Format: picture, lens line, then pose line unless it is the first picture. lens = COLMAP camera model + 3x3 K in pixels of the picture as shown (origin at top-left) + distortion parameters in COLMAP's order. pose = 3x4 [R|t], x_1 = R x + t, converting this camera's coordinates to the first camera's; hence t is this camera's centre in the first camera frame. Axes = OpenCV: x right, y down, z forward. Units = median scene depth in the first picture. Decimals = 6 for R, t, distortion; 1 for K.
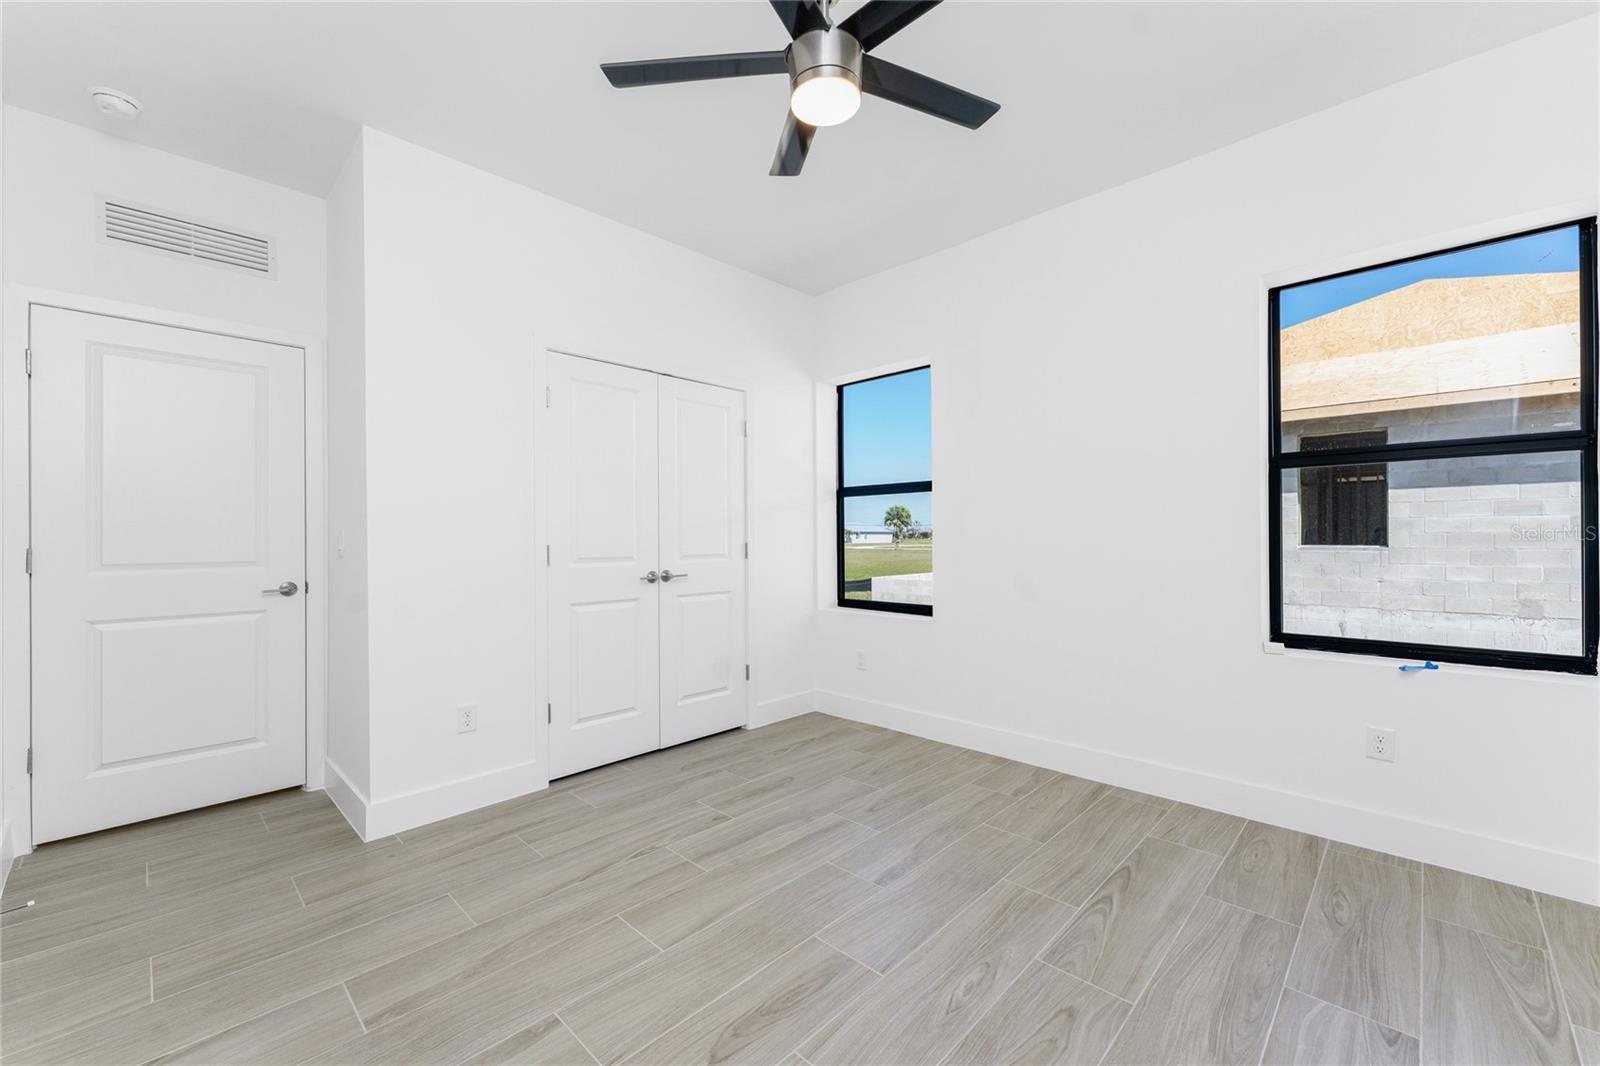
lens RADIAL K [[632.3, 0, 802.4], [0, 632.3, 538.3], [0, 0, 1]] dist [-0.002691, -0.000506]
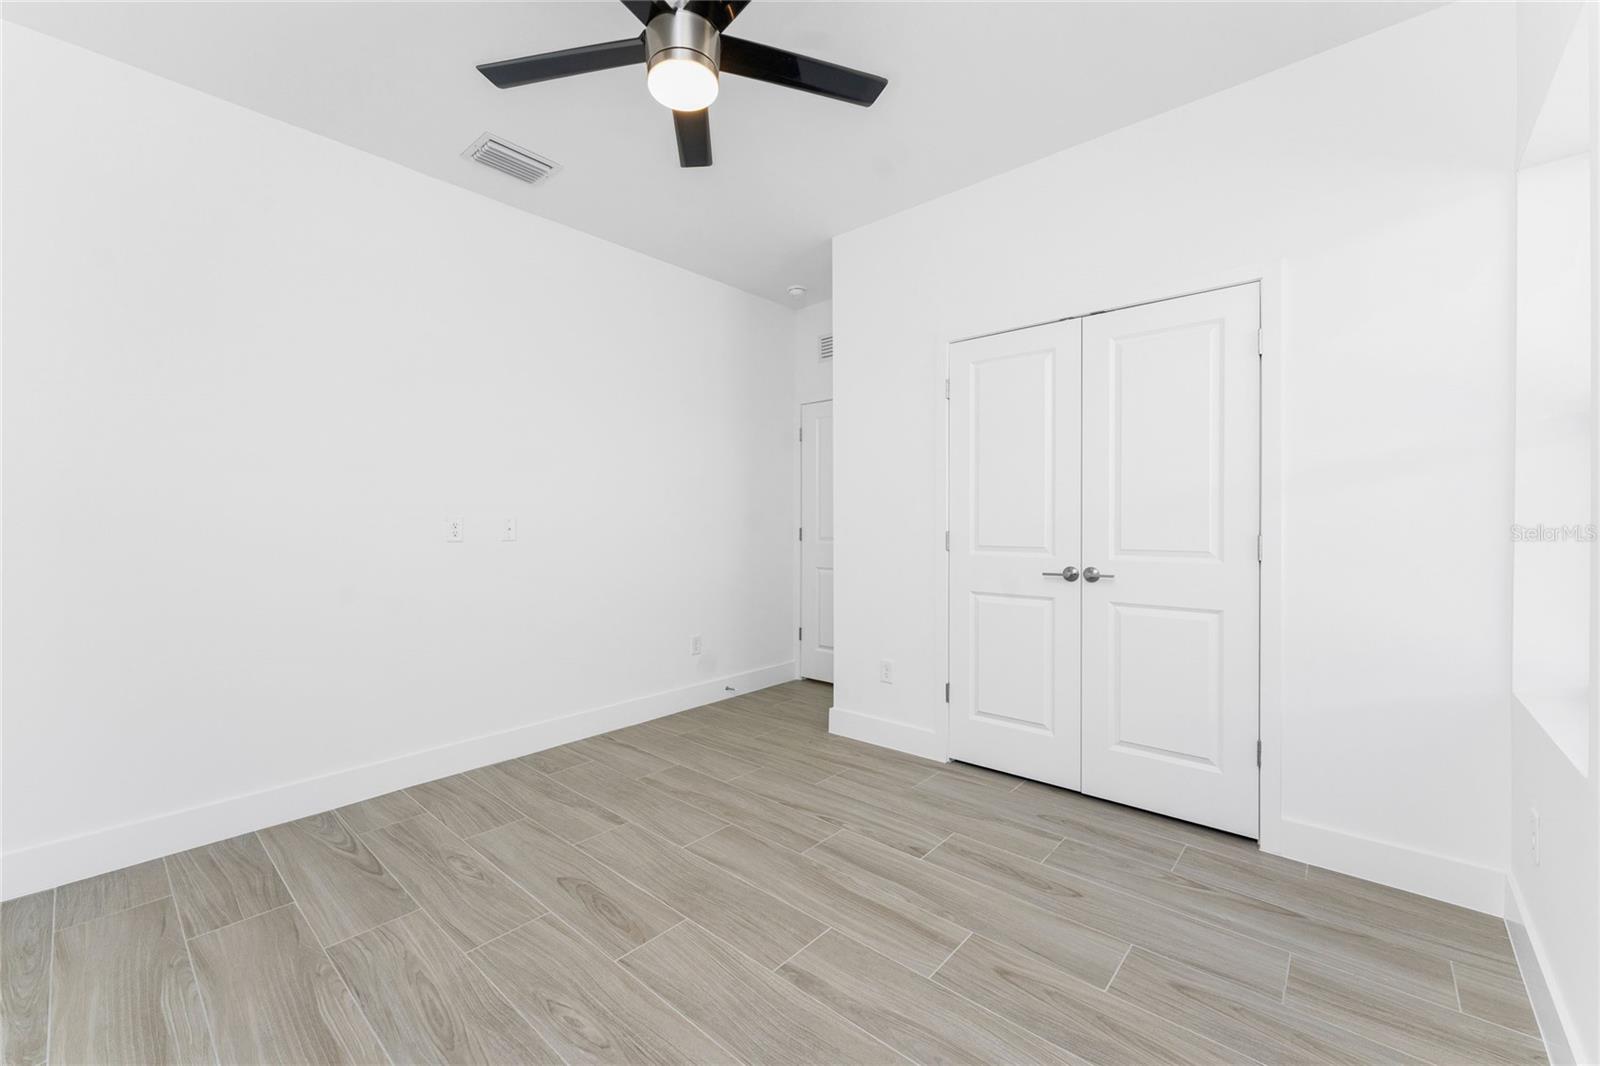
lens RADIAL K [[651.8, 0, 787.2], [0, 651.8, 532.1], [0, 0, 1]] dist [-0.001120, -0.000118]
pose [[0.037114, 0.020752, -0.999096, 0.739943], [-0.000852, 0.999785, 0.020734, -0.011775], [0.999311, 0.000081, 0.037123, 0.782039]]
